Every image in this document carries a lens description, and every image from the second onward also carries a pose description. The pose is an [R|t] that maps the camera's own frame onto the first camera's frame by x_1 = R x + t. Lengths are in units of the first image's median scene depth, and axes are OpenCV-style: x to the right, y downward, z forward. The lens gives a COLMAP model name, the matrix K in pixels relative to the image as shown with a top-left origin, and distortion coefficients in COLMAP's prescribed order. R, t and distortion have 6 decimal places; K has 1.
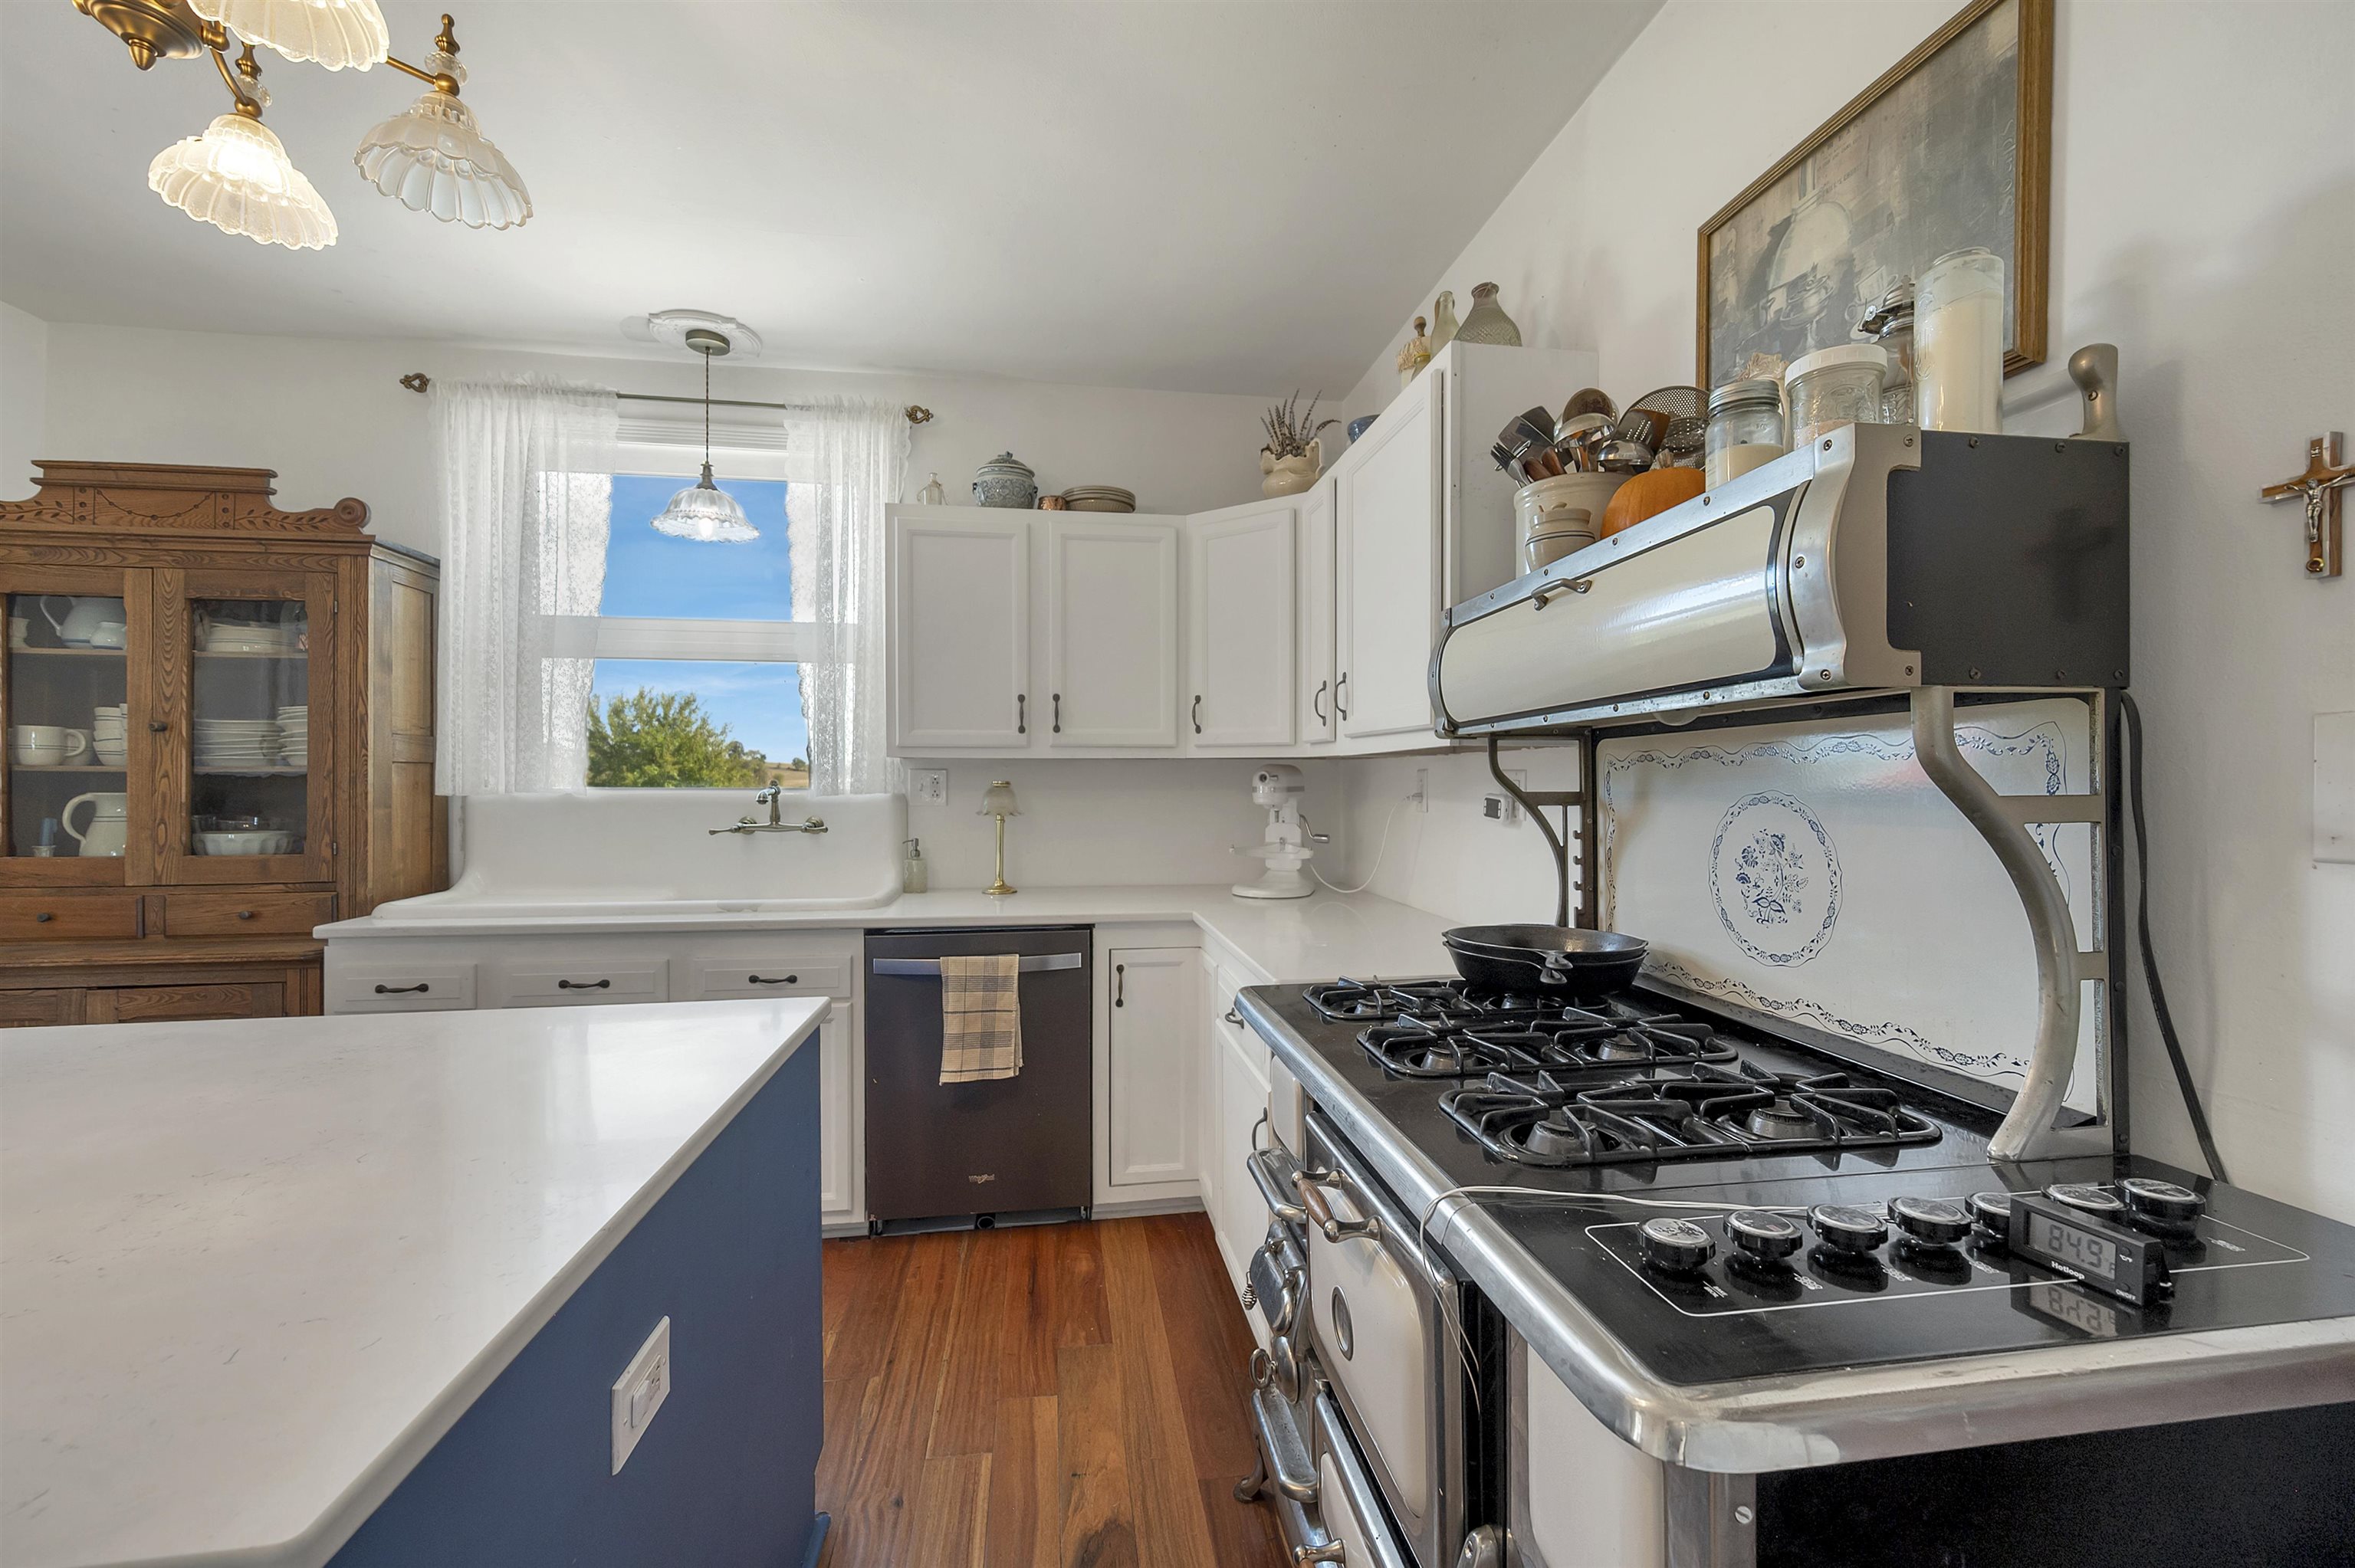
lens RADIAL K [[943.9, 0, 1180.4], [0, 943.9, 776.8], [0, 0, 1]] dist [-0.001251, -0.000202]
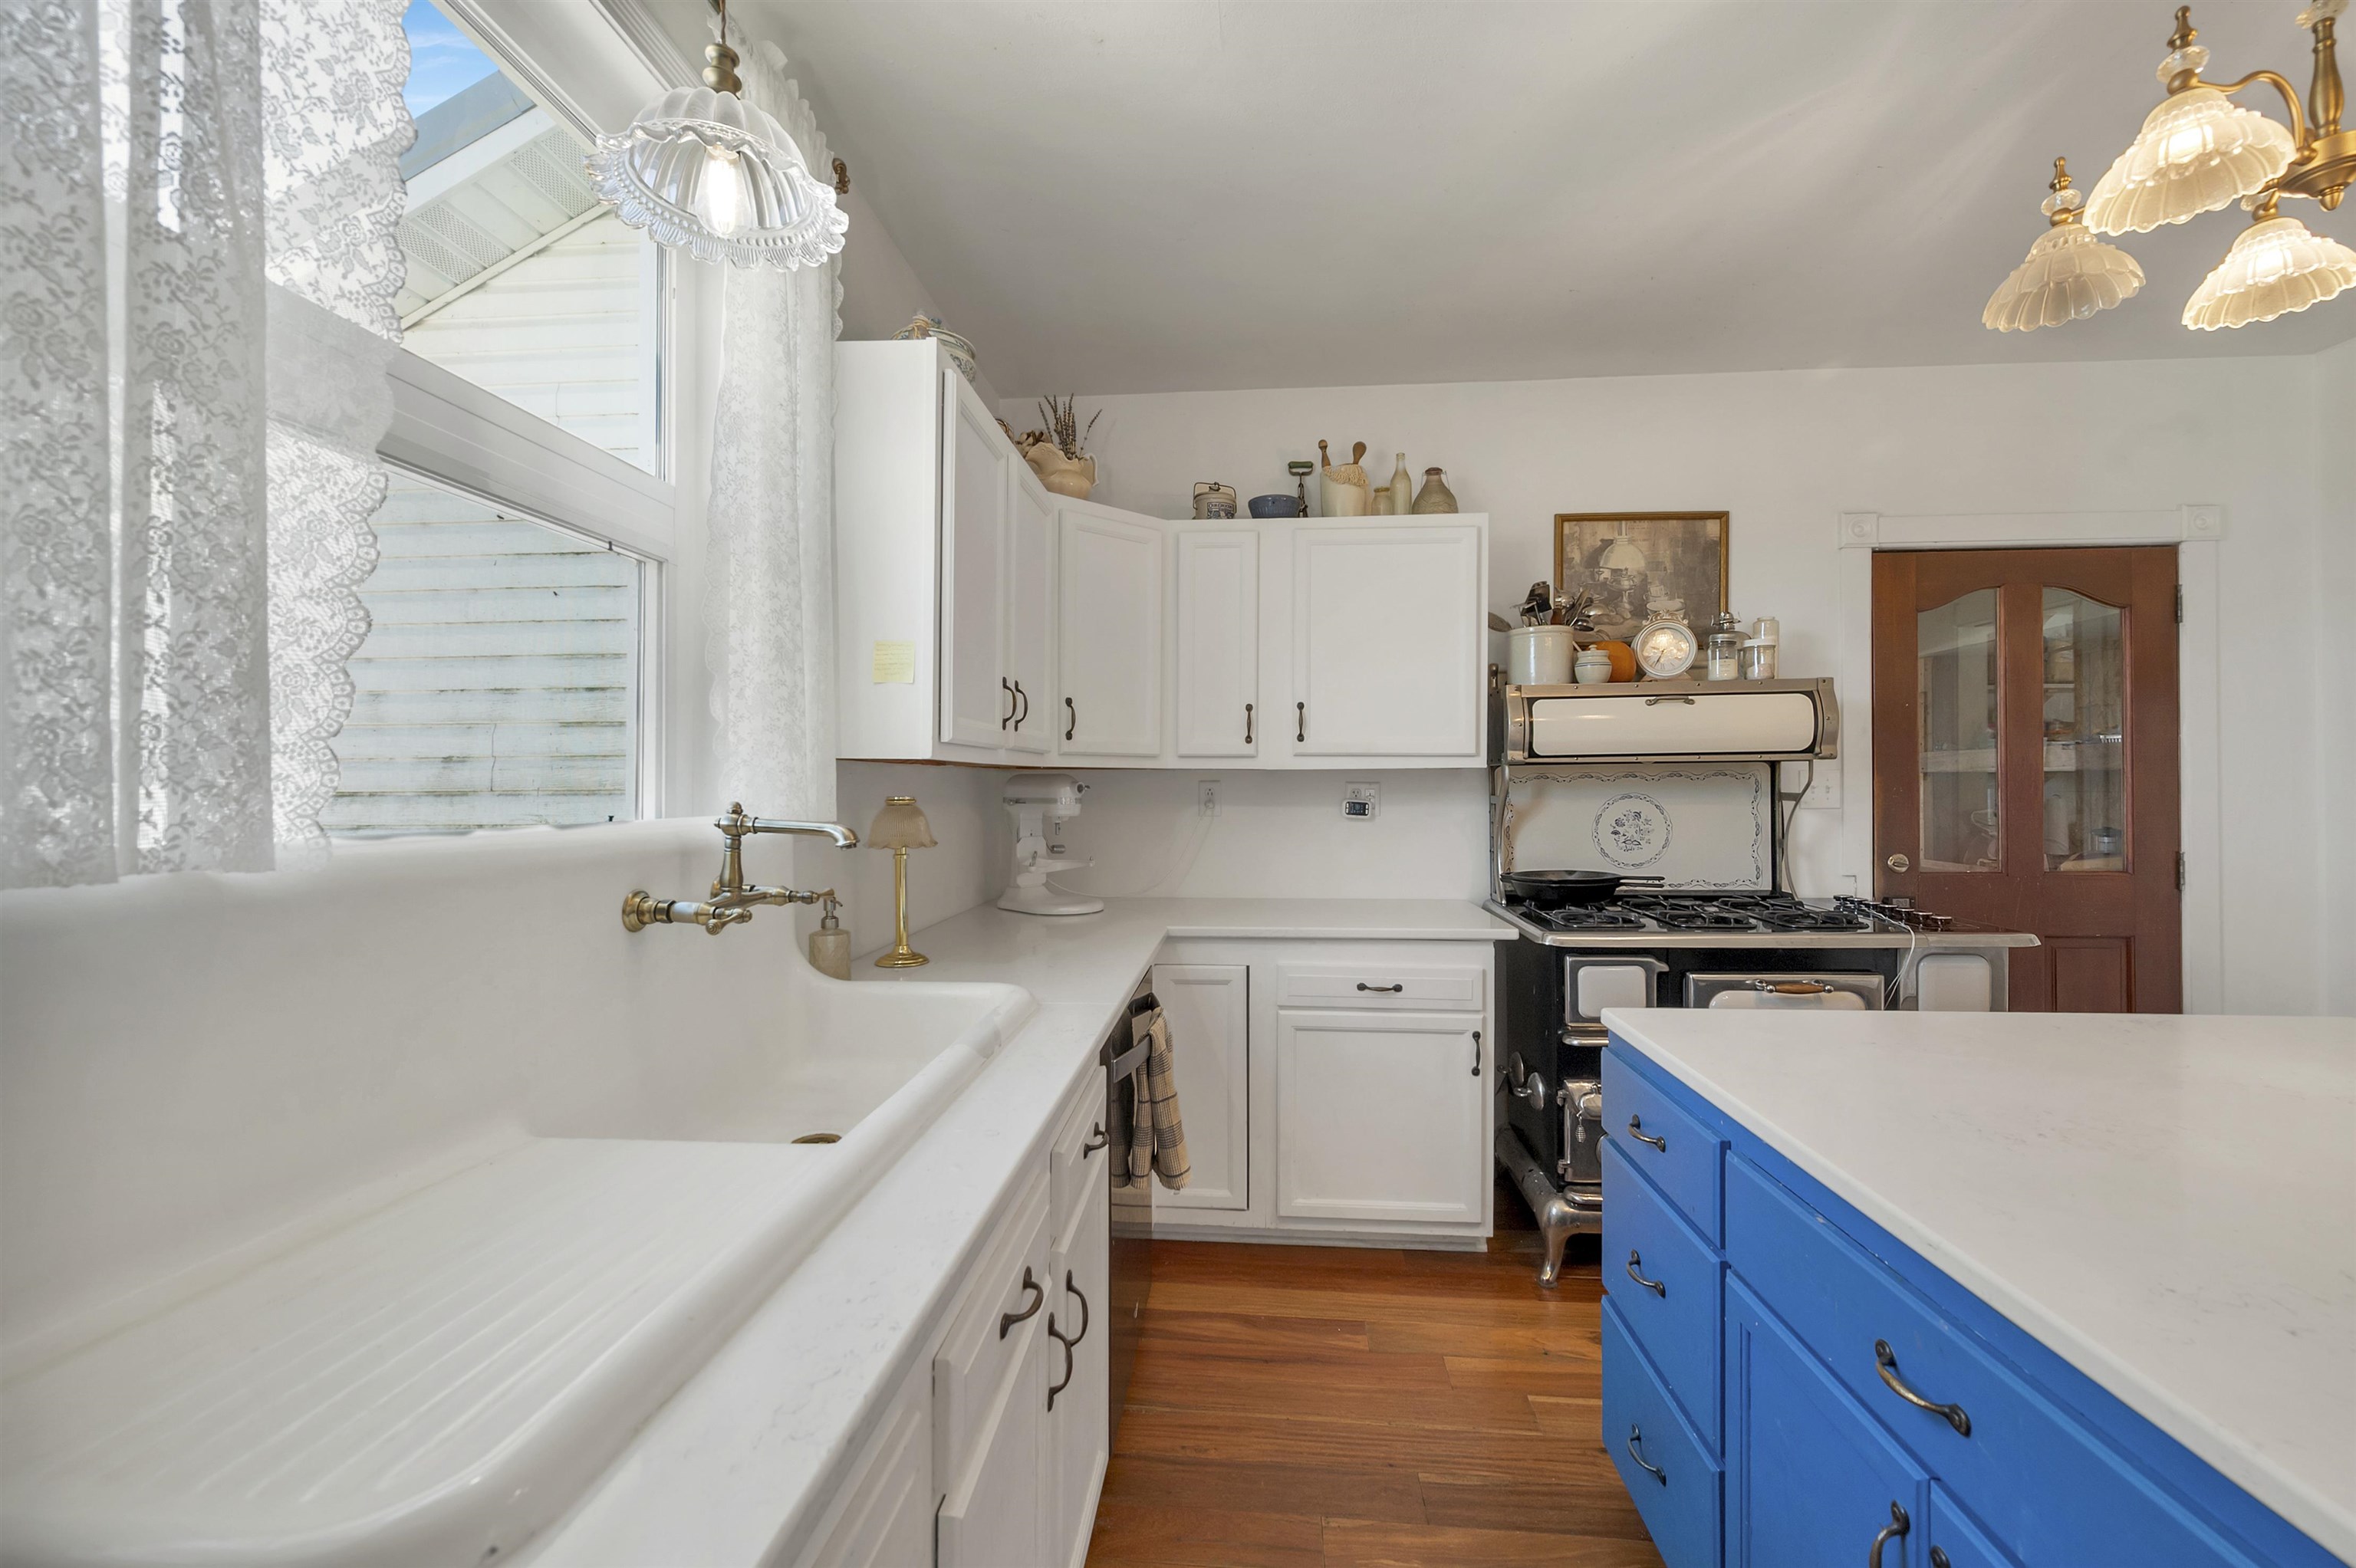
lens RADIAL K [[944.3, 0, 1176.5], [0, 944.3, 782.2], [0, 0, 1]] dist [-0.001251, -0.000202]
pose [[0.233351, 0.003611, 0.972386, -1.771010], [0.003410, 0.999984, -0.004532, -0.004180], [-0.972387, 0.004373, 0.233335, 1.466120]]
